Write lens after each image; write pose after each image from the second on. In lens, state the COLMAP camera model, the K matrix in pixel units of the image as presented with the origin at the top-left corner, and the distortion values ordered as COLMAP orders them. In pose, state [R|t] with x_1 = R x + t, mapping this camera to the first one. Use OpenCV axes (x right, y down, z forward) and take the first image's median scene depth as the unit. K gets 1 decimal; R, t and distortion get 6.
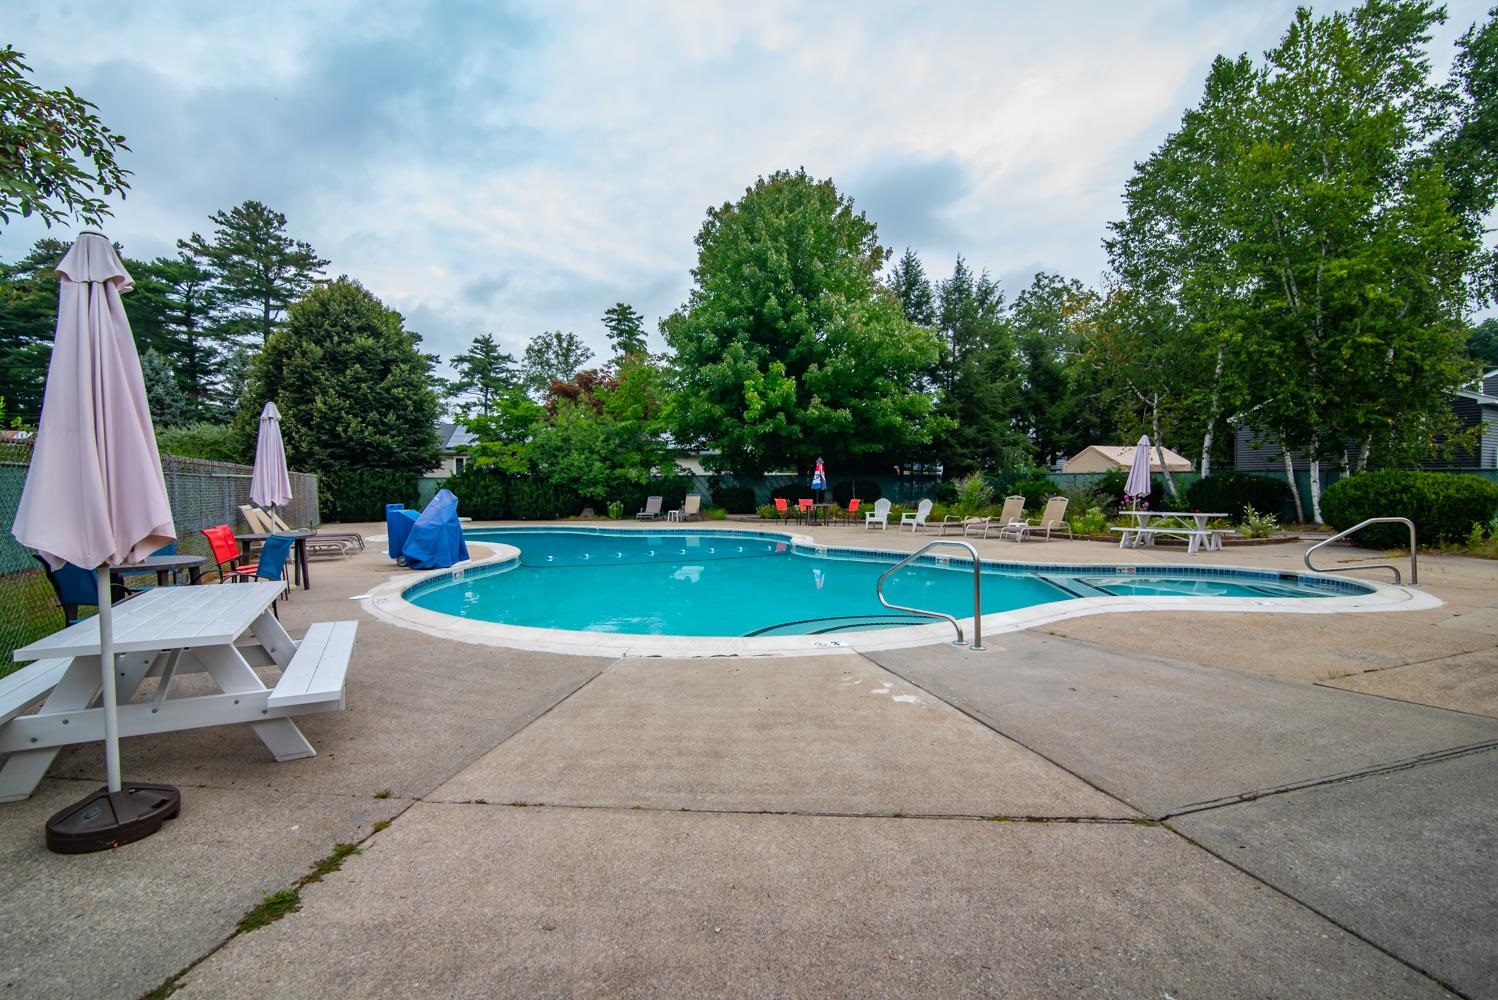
lens RADIAL K [[694.3, 0, 731.1], [0, 694.3, 503.8], [0, 0, 1]] dist [-0.021452, 0.000761]
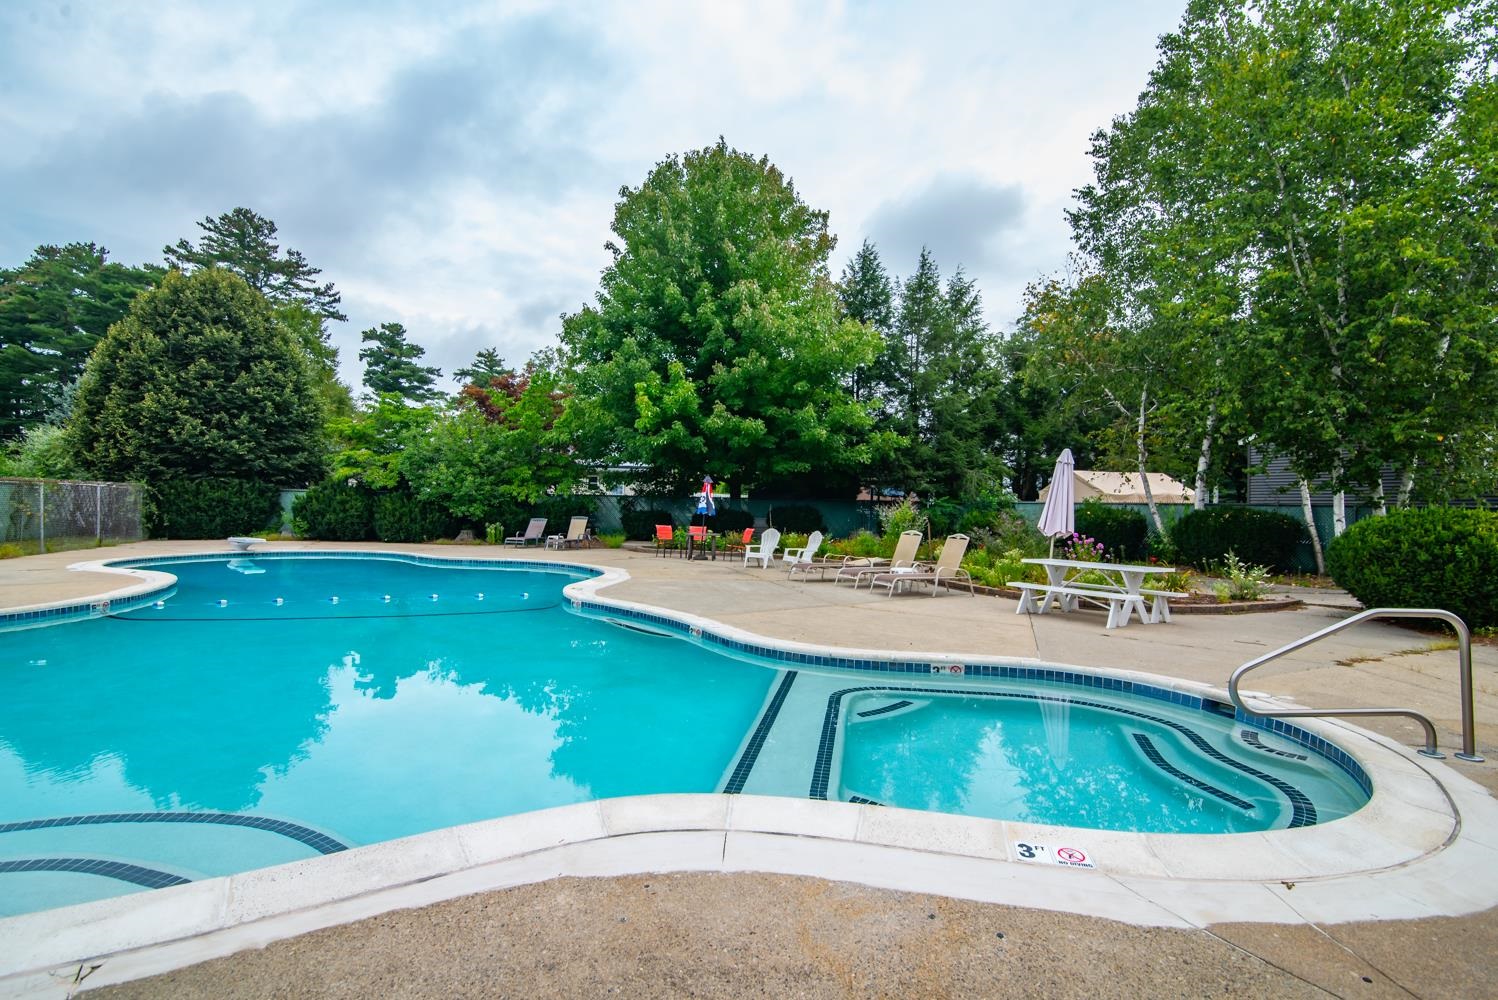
lens RADIAL K [[694.3, 0, 731.1], [0, 694.3, 503.8], [0, 0, 1]] dist [-0.021452, 0.000761]
pose [[0.998505, 0.023960, -0.049124, 0.174303], [-0.025514, 0.999186, -0.031255, -0.008176], [0.048335, 0.032461, 0.998304, 0.170505]]
